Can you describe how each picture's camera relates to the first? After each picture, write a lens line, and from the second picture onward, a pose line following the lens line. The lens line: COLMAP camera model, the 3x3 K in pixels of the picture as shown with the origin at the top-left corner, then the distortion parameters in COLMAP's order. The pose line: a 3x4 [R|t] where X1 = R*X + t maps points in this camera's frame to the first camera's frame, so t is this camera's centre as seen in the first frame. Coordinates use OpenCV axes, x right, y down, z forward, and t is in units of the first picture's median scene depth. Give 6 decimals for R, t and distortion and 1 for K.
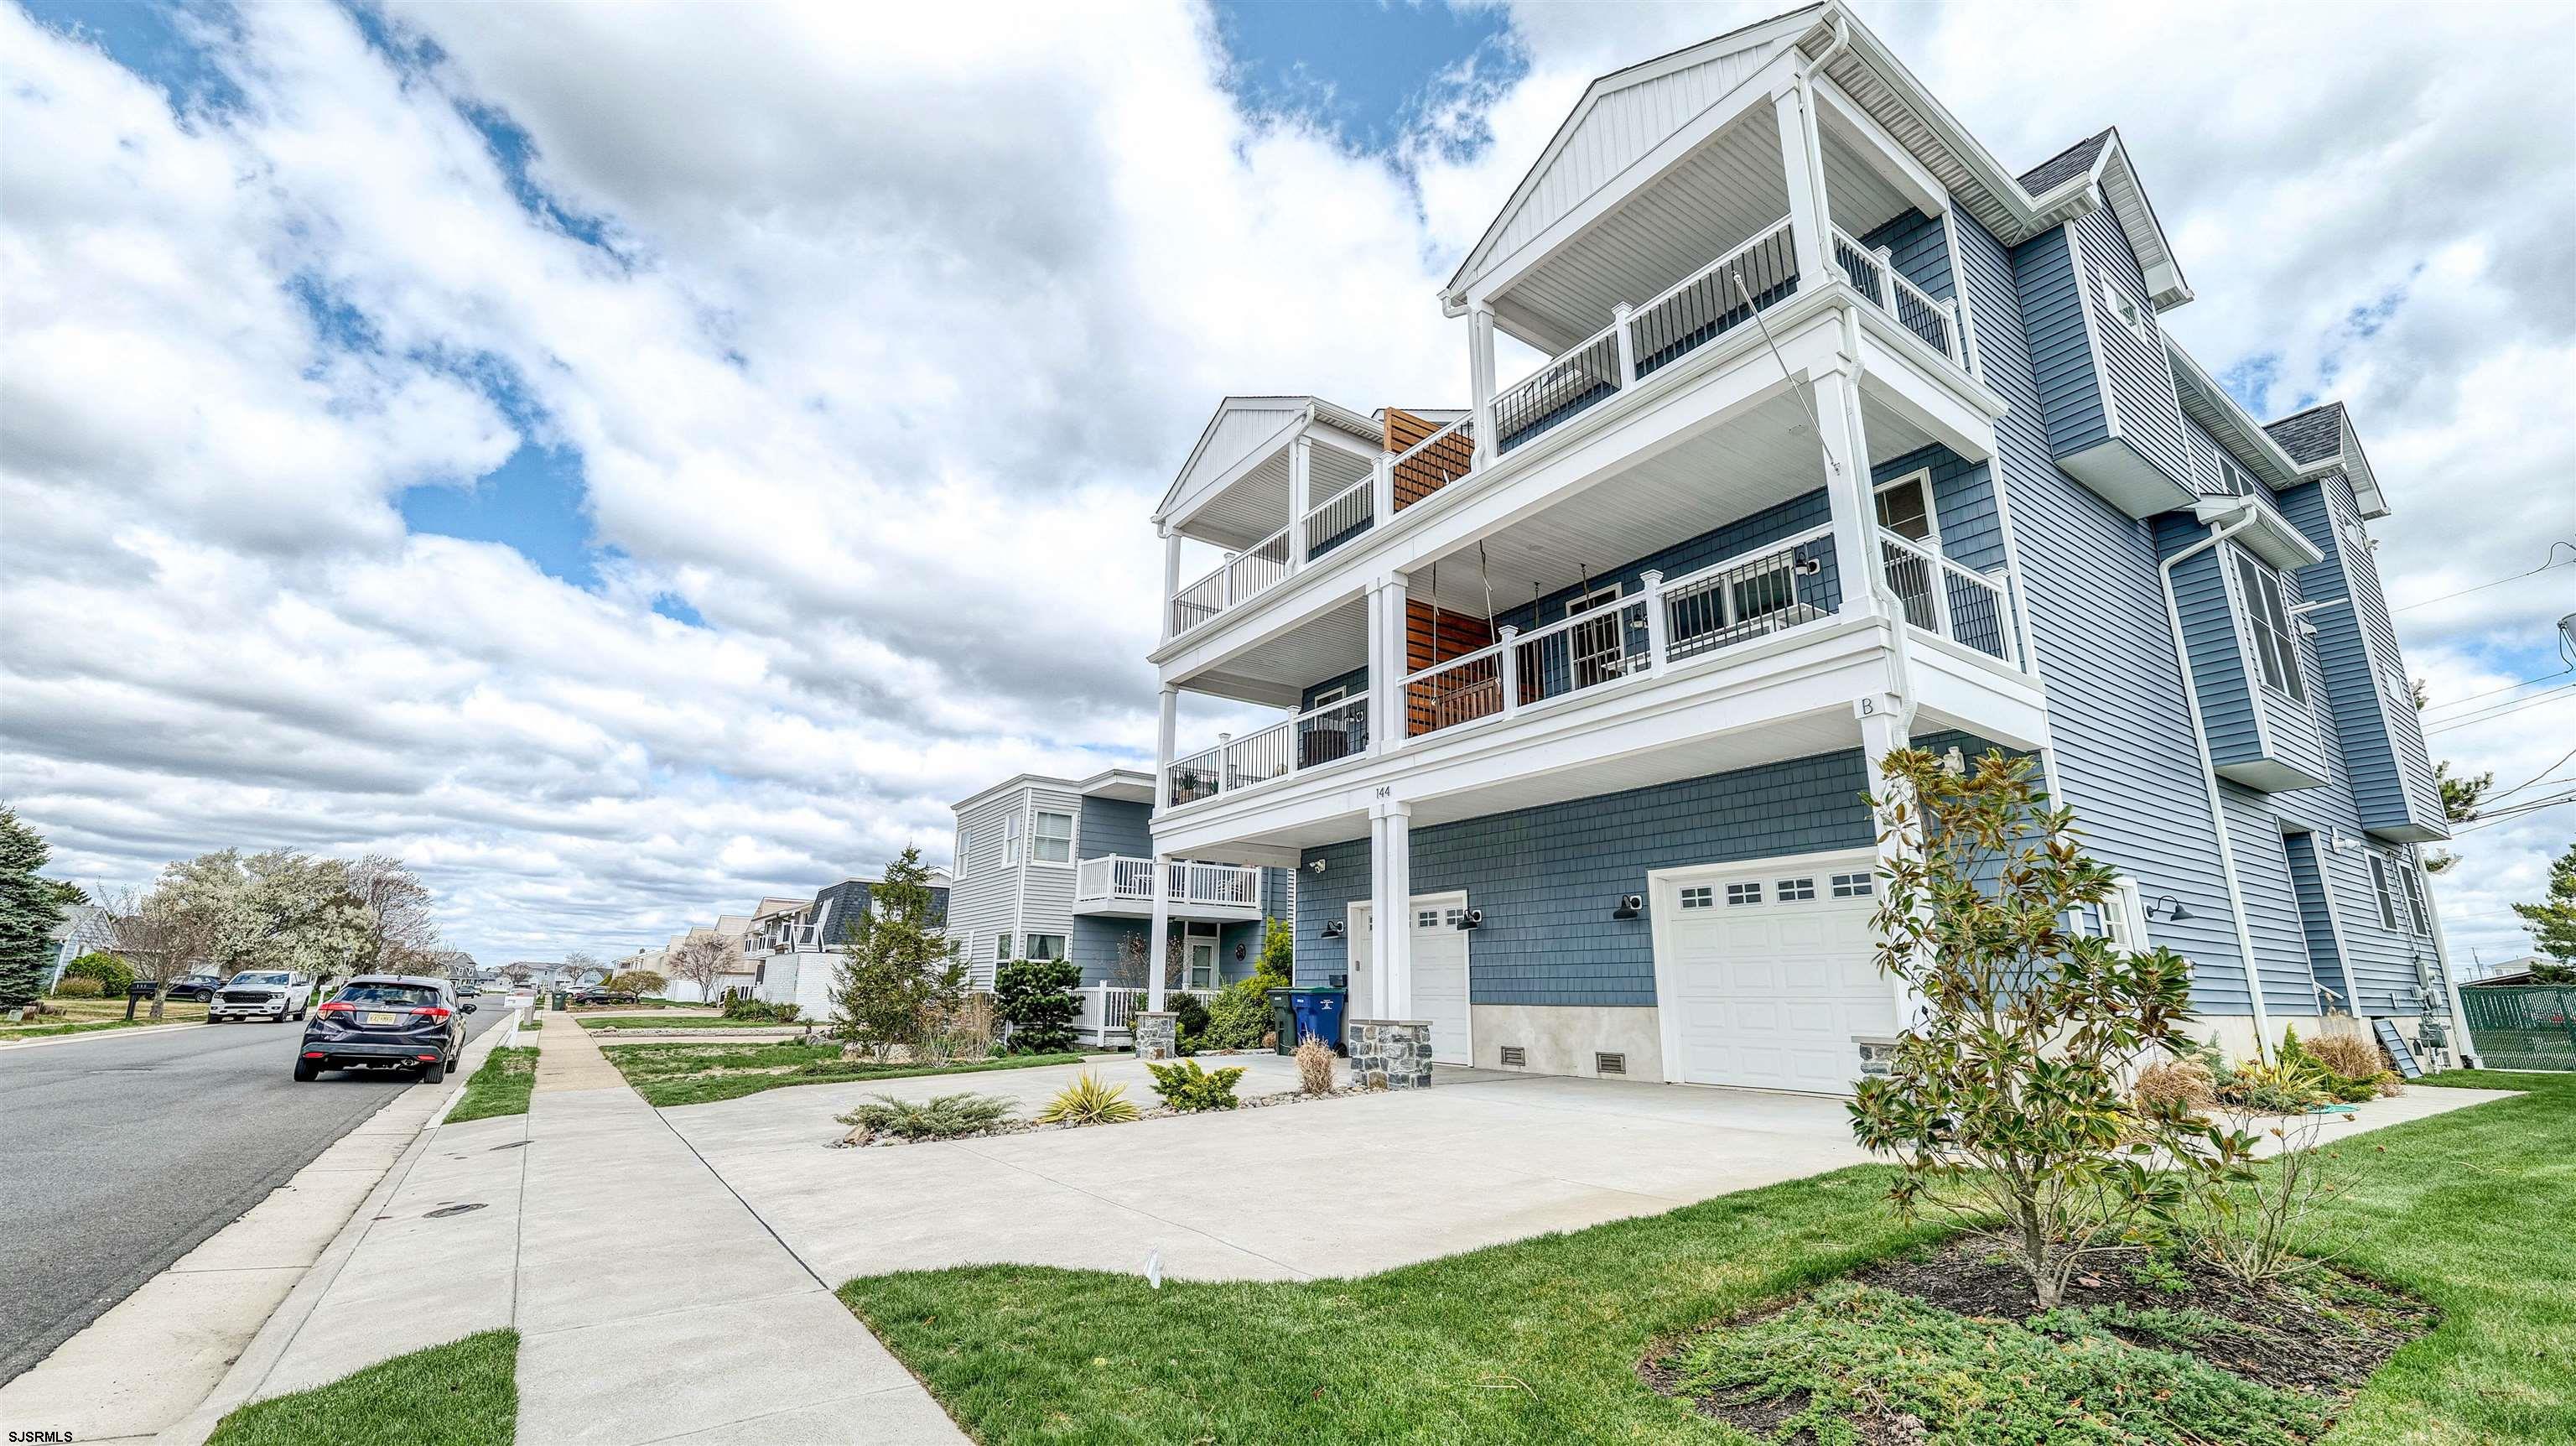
lens RADIAL K [[1051.5, 0, 1288.0], [0, 1051.5, 723.0], [0, 0, 1]] dist [-0.013863, 0.006866]
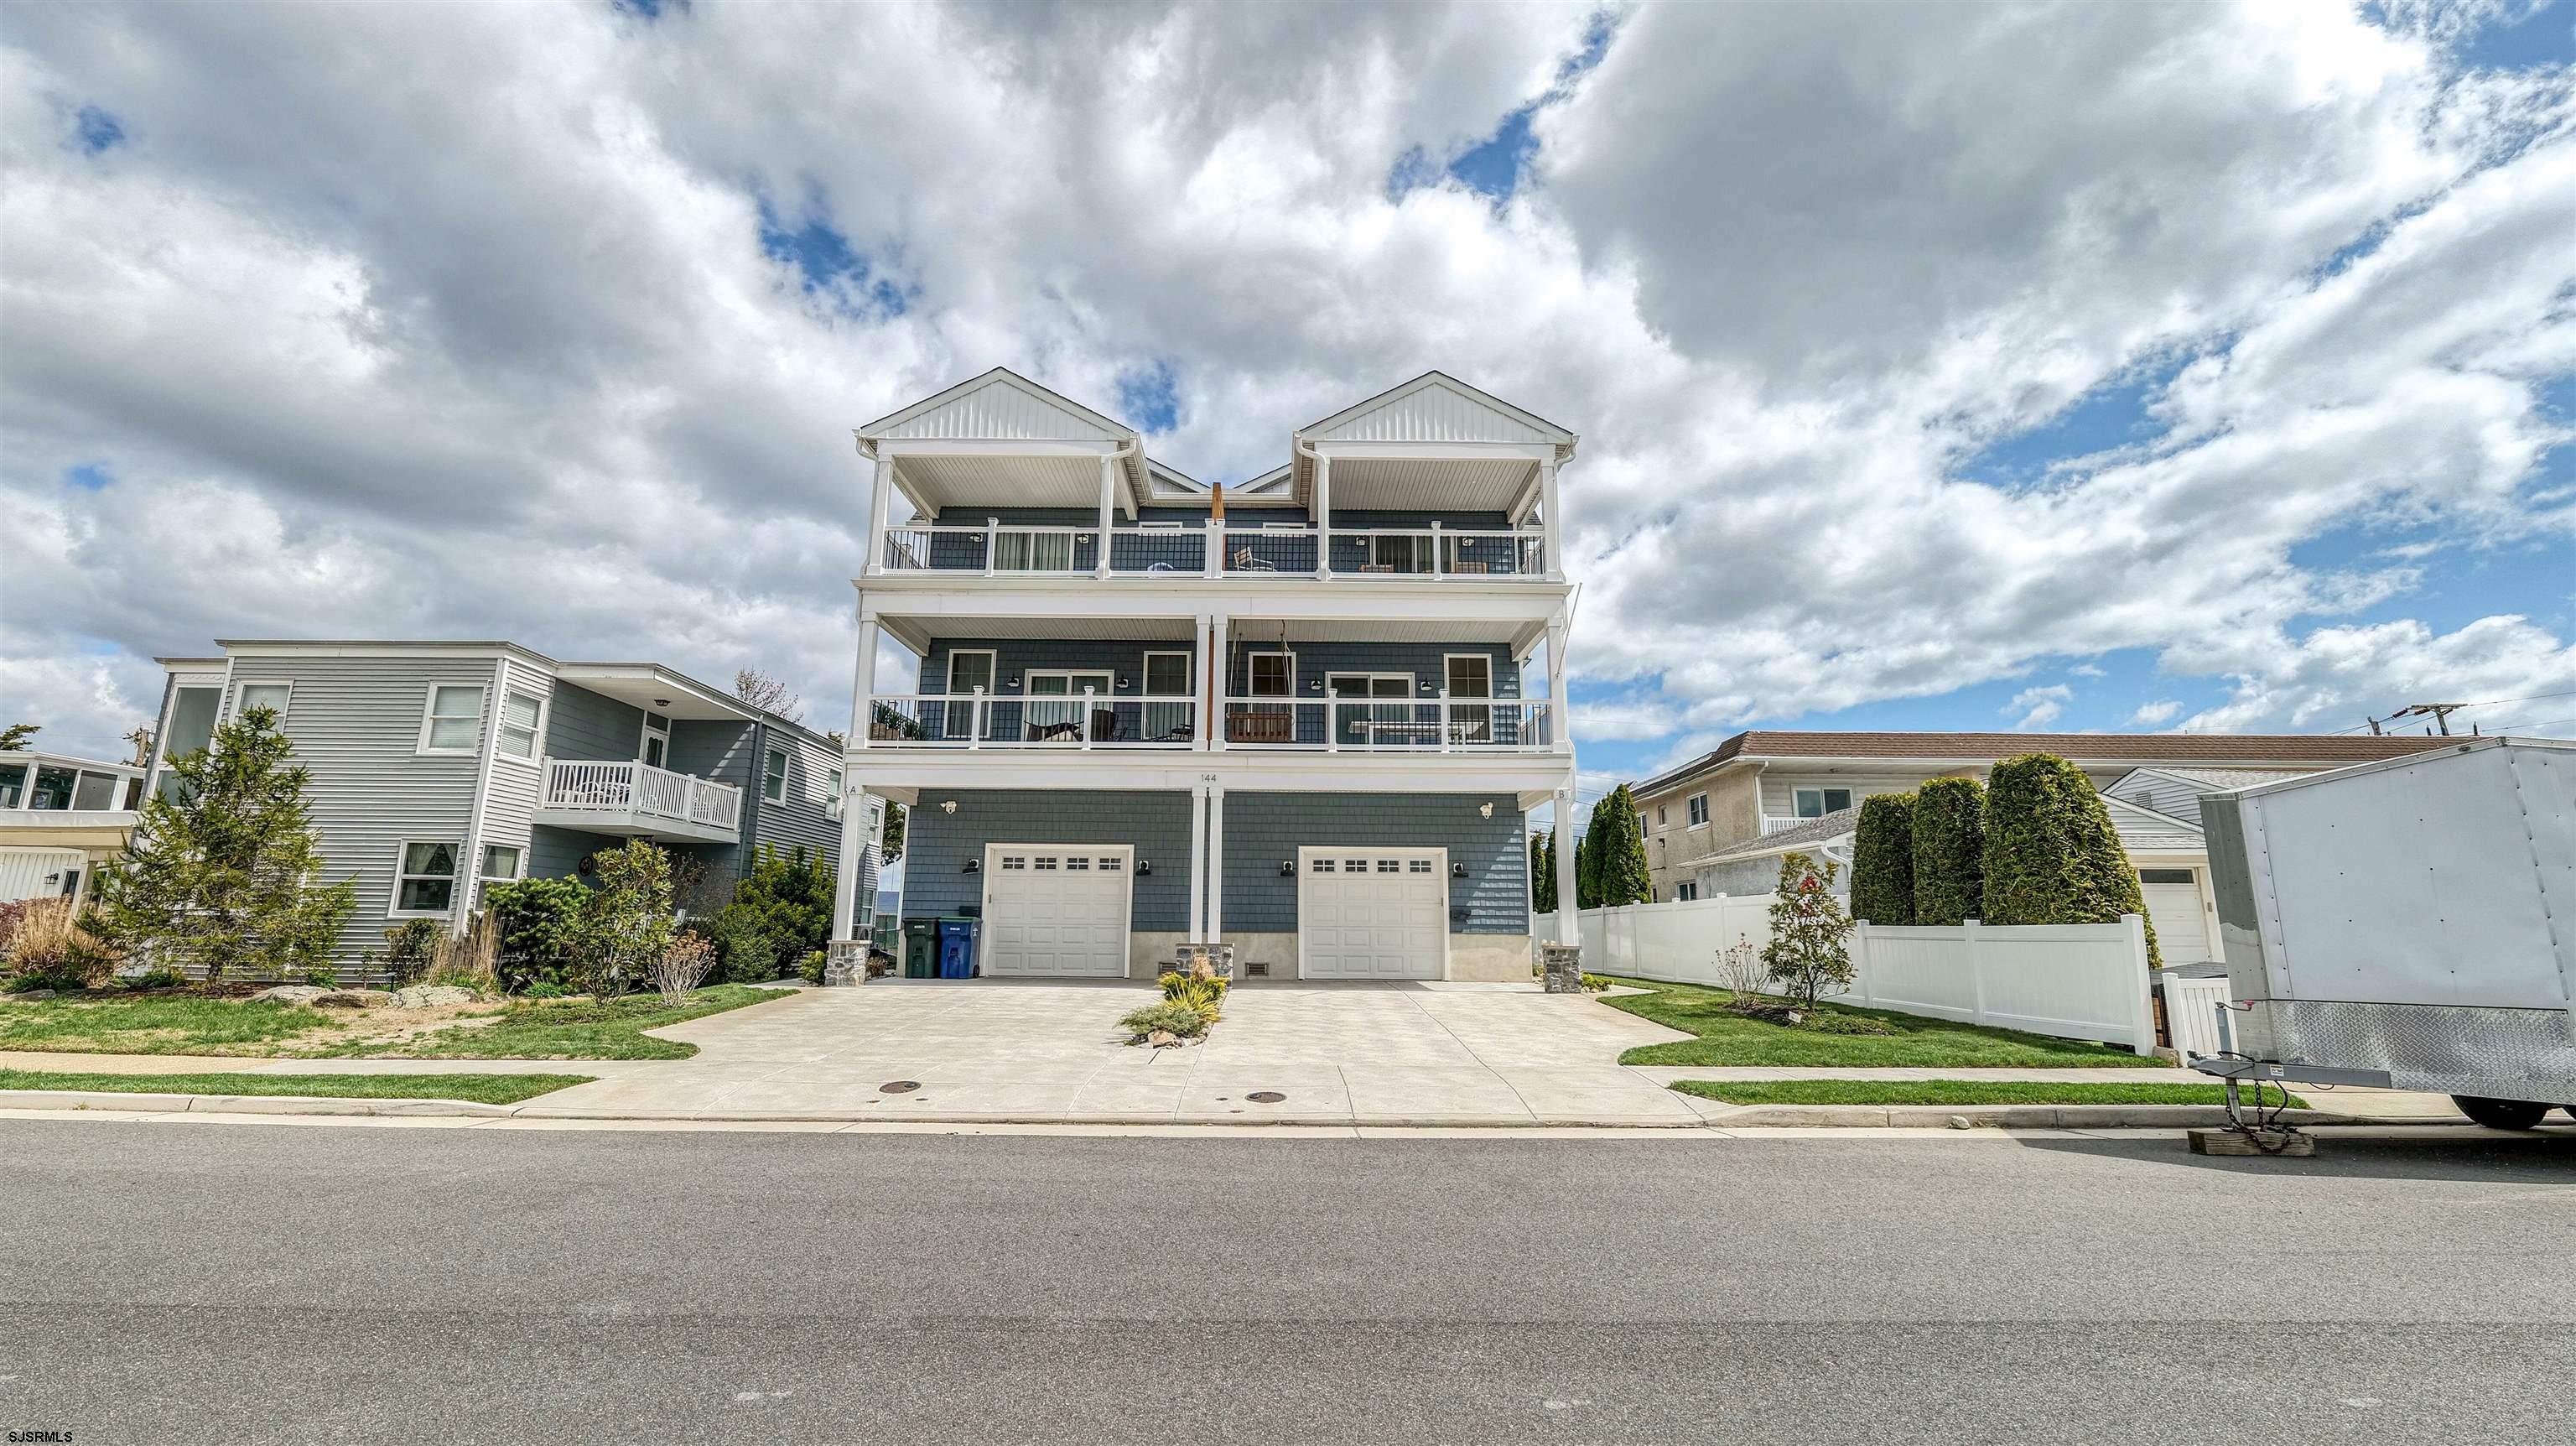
lens RADIAL K [[1051.5, 0, 1288.0], [0, 1051.5, 723.0], [0, 0, 1]] dist [-0.013863, 0.006866]
pose [[0.565273, 0.156043, 0.810010, -0.927907], [-0.209971, 0.976820, -0.041648, 0.029302], [-0.797733, -0.146536, 0.584935, 0.123883]]
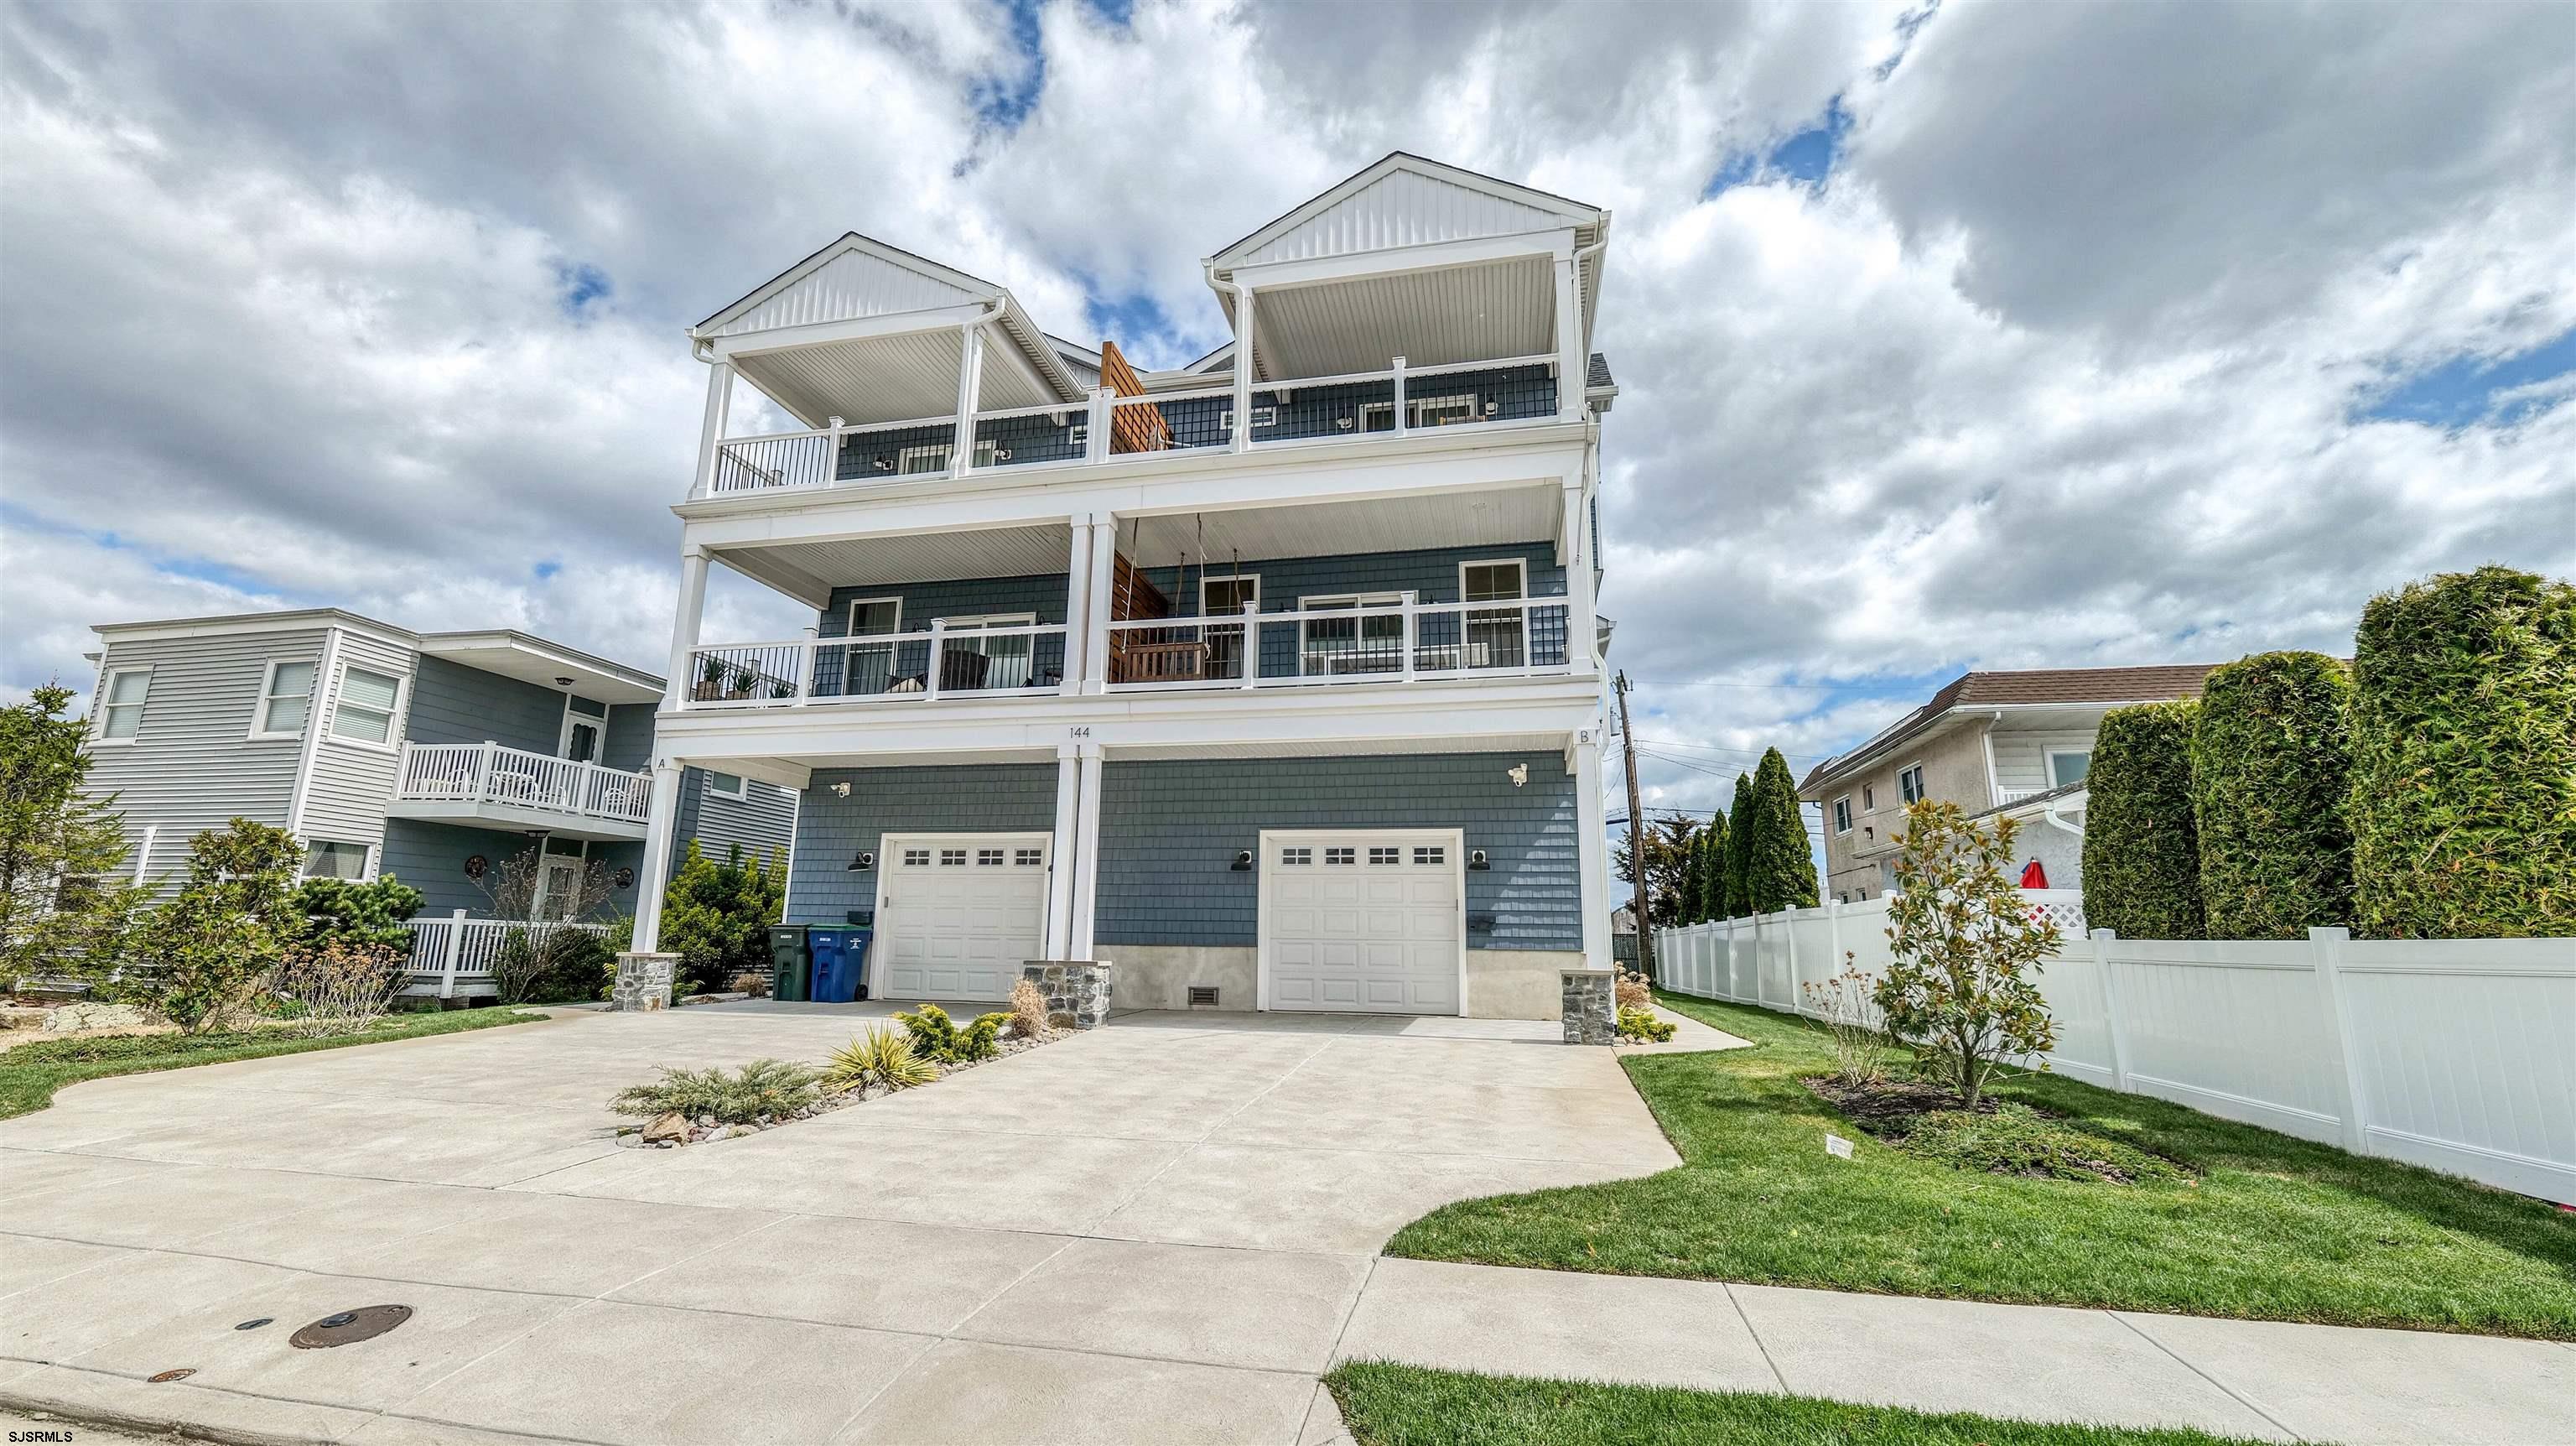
lens RADIAL K [[1051.5, 0, 1288.0], [0, 1051.5, 723.0], [0, 0, 1]] dist [-0.013863, 0.006866]
pose [[0.730782, 0.141239, 0.667839, -0.410573], [-0.178303, 0.983890, -0.012972, 0.032987], [-0.658912, -0.109598, 0.744193, 0.128313]]
